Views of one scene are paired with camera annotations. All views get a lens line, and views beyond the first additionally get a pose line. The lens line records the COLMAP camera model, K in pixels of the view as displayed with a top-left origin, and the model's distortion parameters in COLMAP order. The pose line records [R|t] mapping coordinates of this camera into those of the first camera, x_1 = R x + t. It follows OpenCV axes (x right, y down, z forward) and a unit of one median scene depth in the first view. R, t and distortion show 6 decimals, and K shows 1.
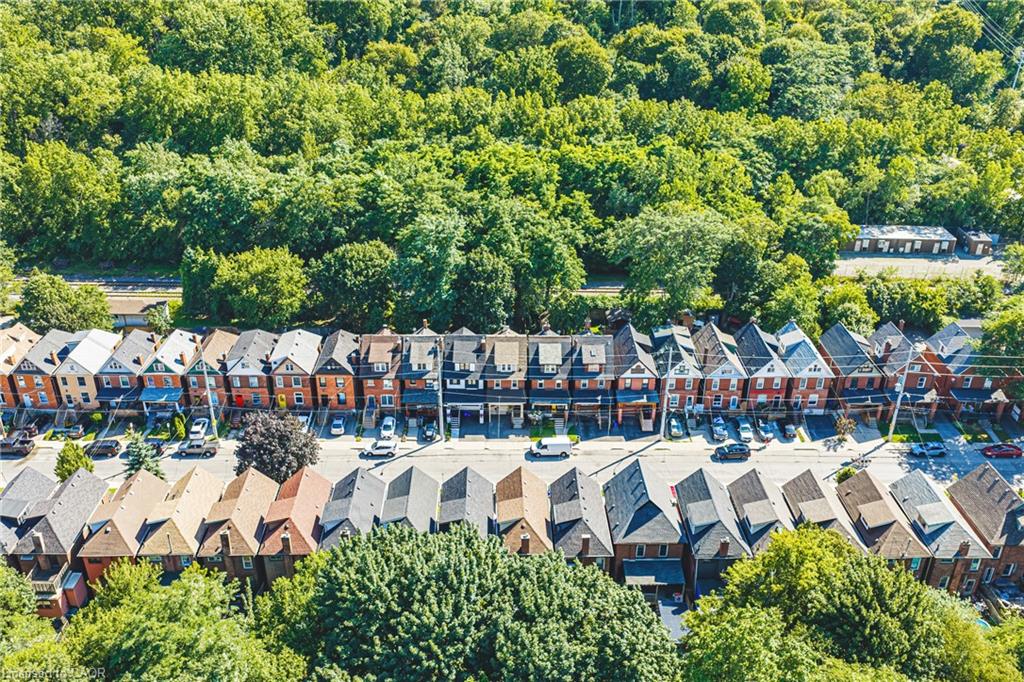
lens RADIAL K [[851.2, 0, 512.0], [0, 851.2, 341.0], [0, 0, 1]] dist [0.004507, -0.000657]
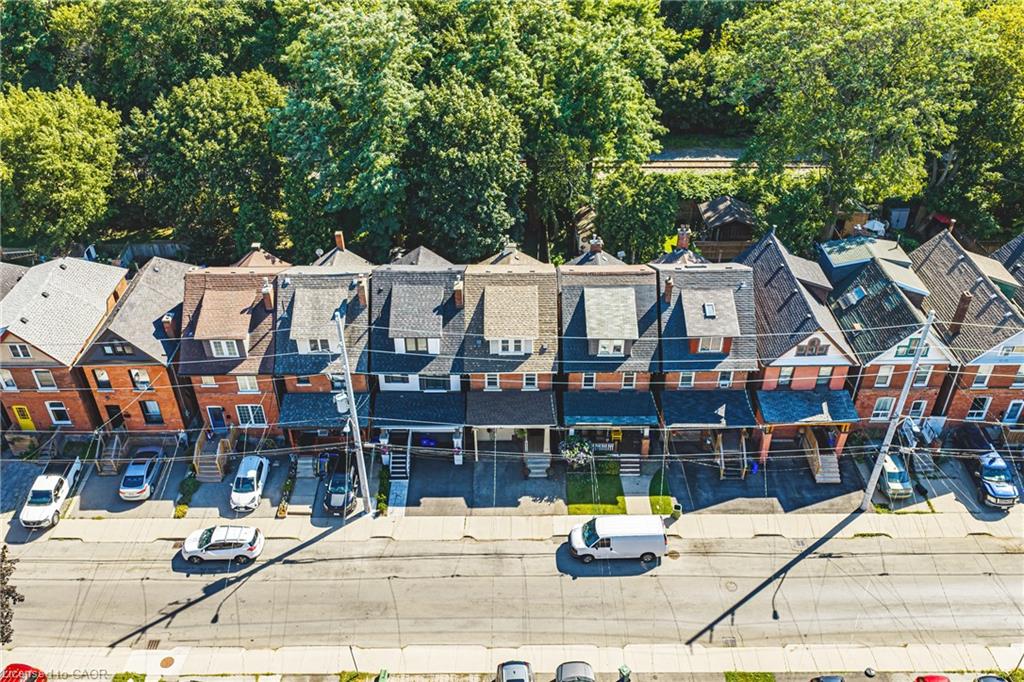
lens RADIAL K [[851.2, 0, 512.0], [0, 851.2, 341.0], [0, 0, 1]] dist [0.004507, -0.000657]
pose [[0.999913, -0.010533, -0.007997, -0.002769], [0.011569, 0.989659, 0.142976, -0.033878], [0.006408, -0.143056, 0.989694, 0.561525]]
